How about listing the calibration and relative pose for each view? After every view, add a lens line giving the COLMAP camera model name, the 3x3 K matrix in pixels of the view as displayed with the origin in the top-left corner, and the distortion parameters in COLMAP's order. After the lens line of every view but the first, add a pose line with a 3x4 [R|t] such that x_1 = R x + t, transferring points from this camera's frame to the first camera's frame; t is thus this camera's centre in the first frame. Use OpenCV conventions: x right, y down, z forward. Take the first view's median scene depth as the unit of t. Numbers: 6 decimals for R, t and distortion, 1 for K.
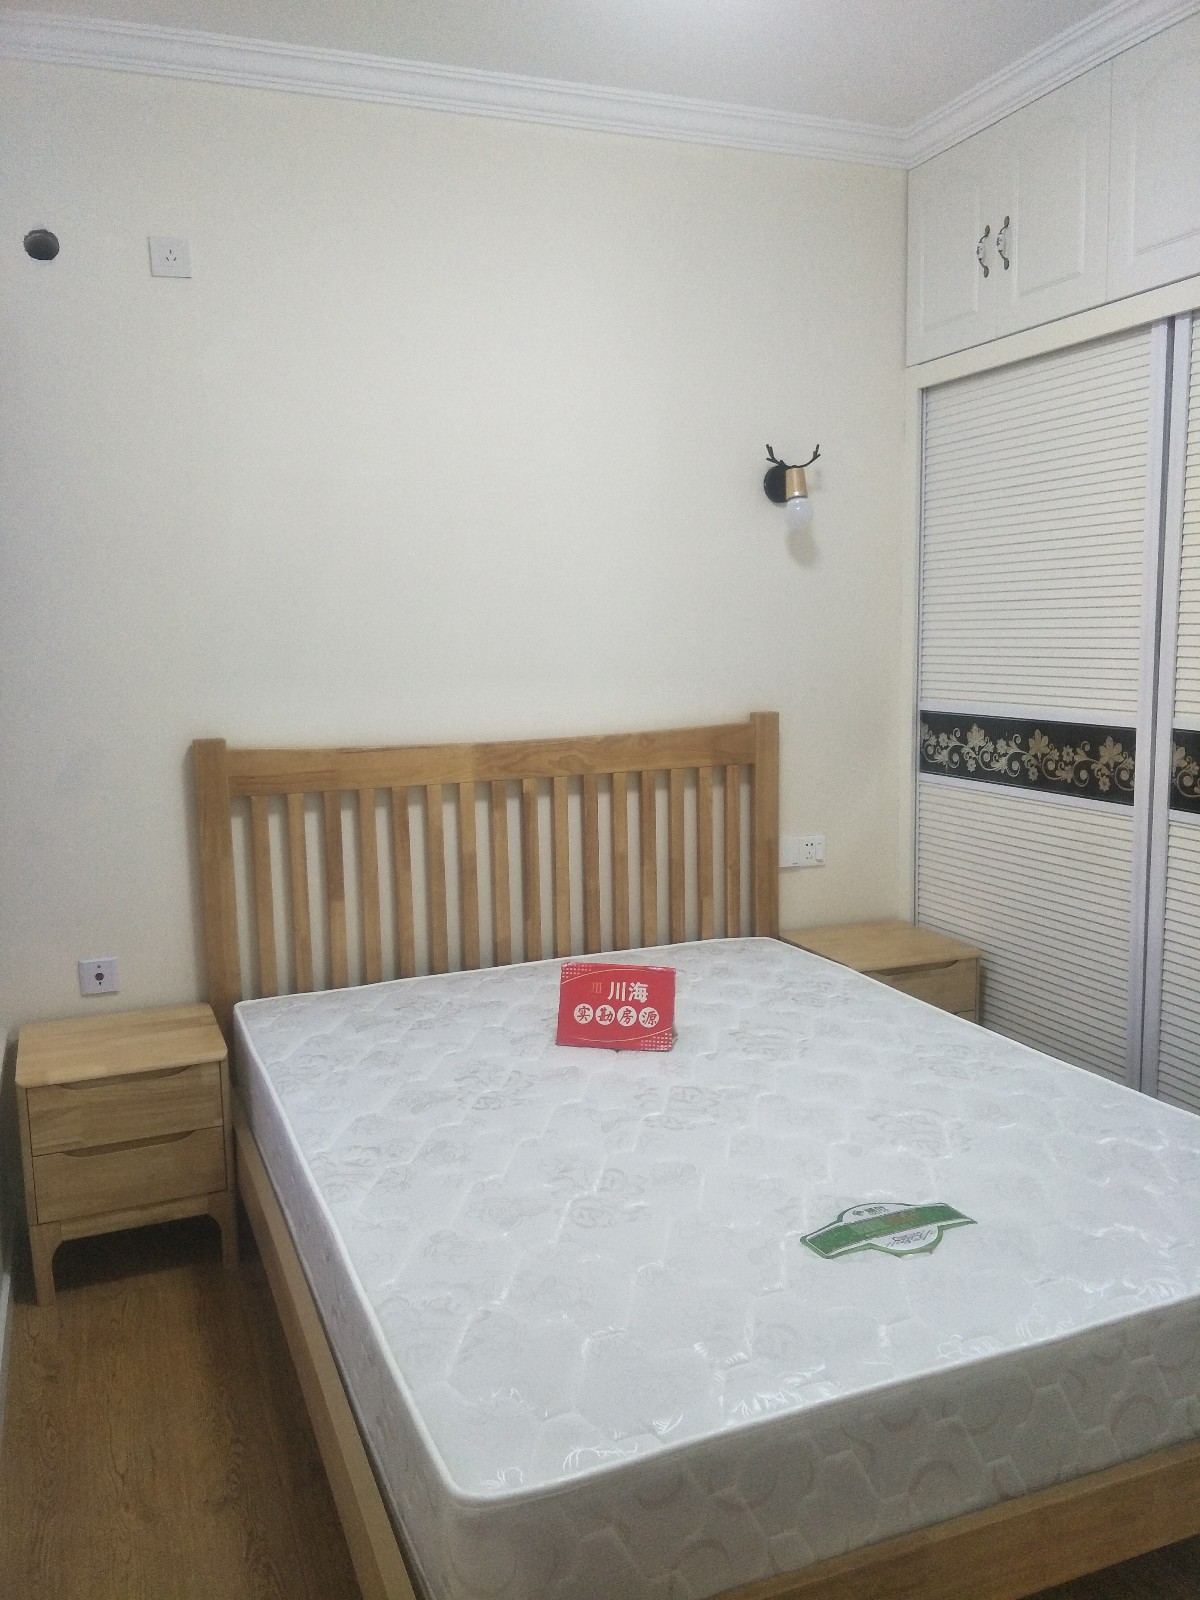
lens RADIAL K [[1305.7, 0, 600.0], [0, 1305.7, 800.0], [0, 0, 1]] dist [0.044077, -0.096550]
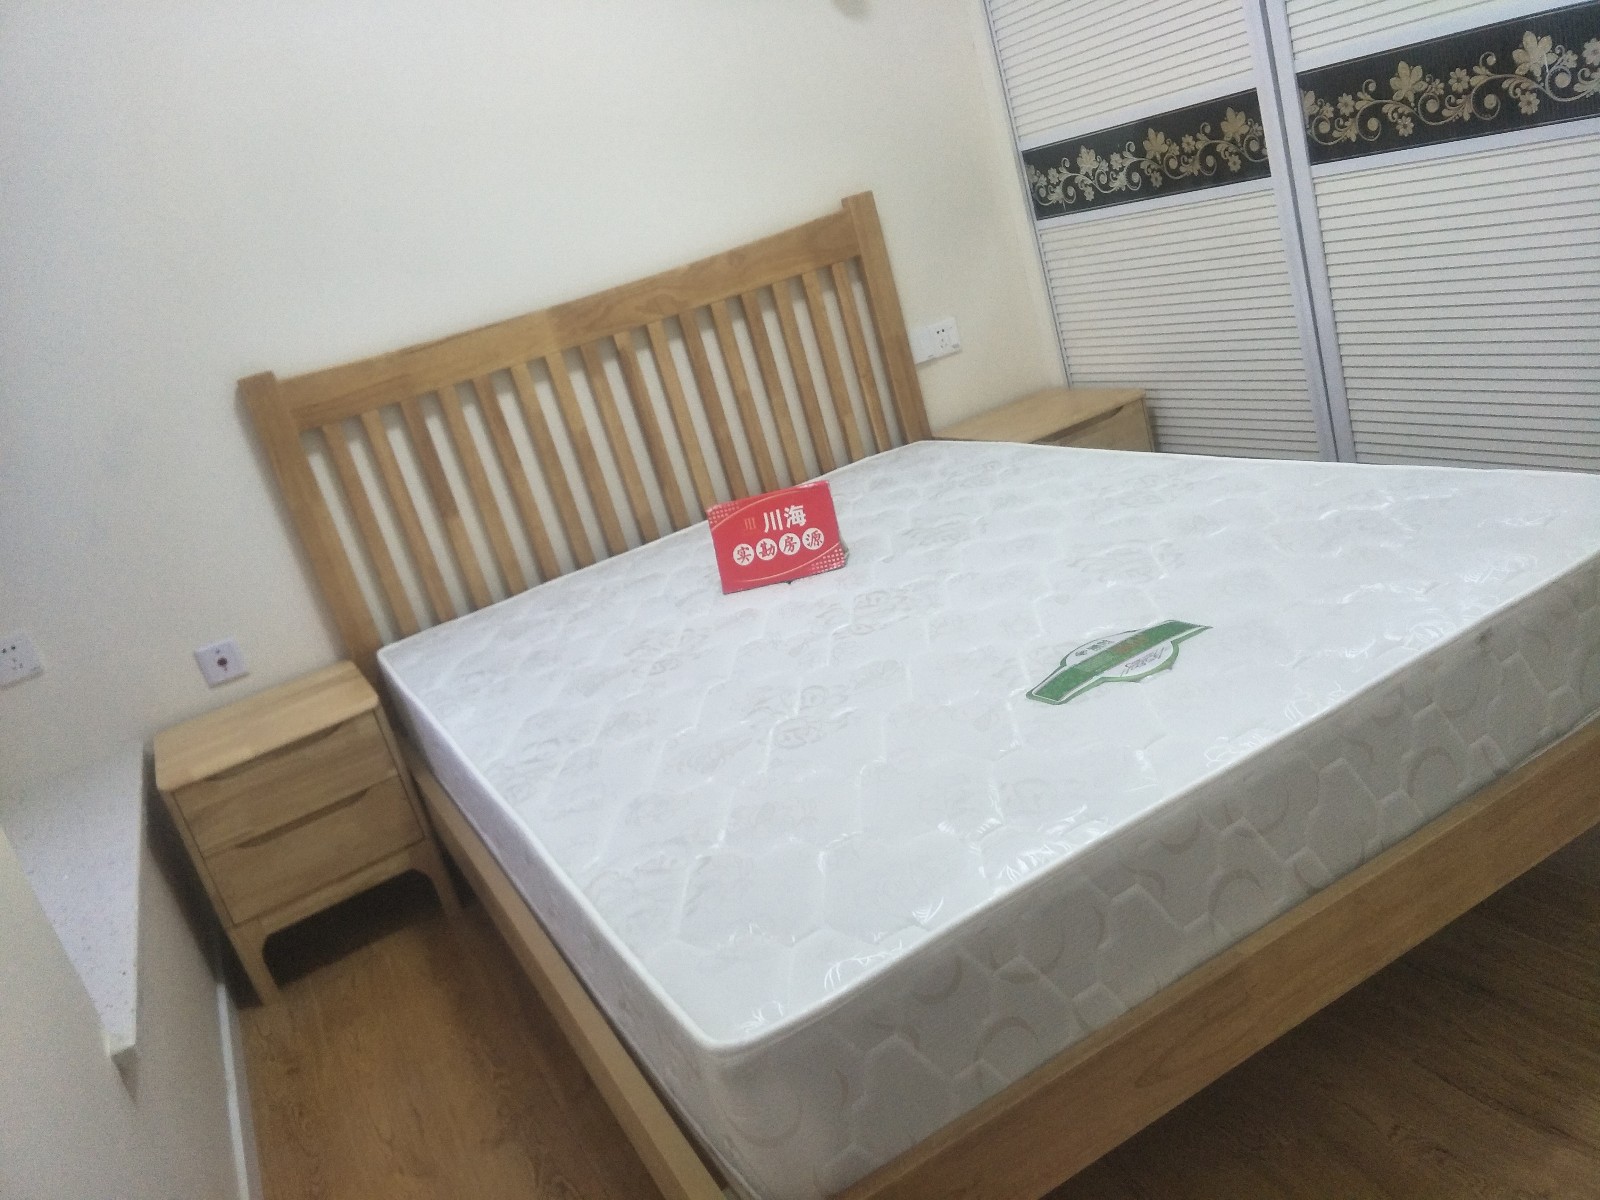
lens RADIAL K [[1305.7, 0, 811.9], [0, 1305.7, 596.4], [0, 0, 1]] dist [0.044077, -0.096550]
pose [[0.963834, -0.265801, 0.019354, 0.007960], [0.259970, 0.953702, 0.151221, 0.065430], [-0.058653, -0.140720, 0.988310, 0.090609]]
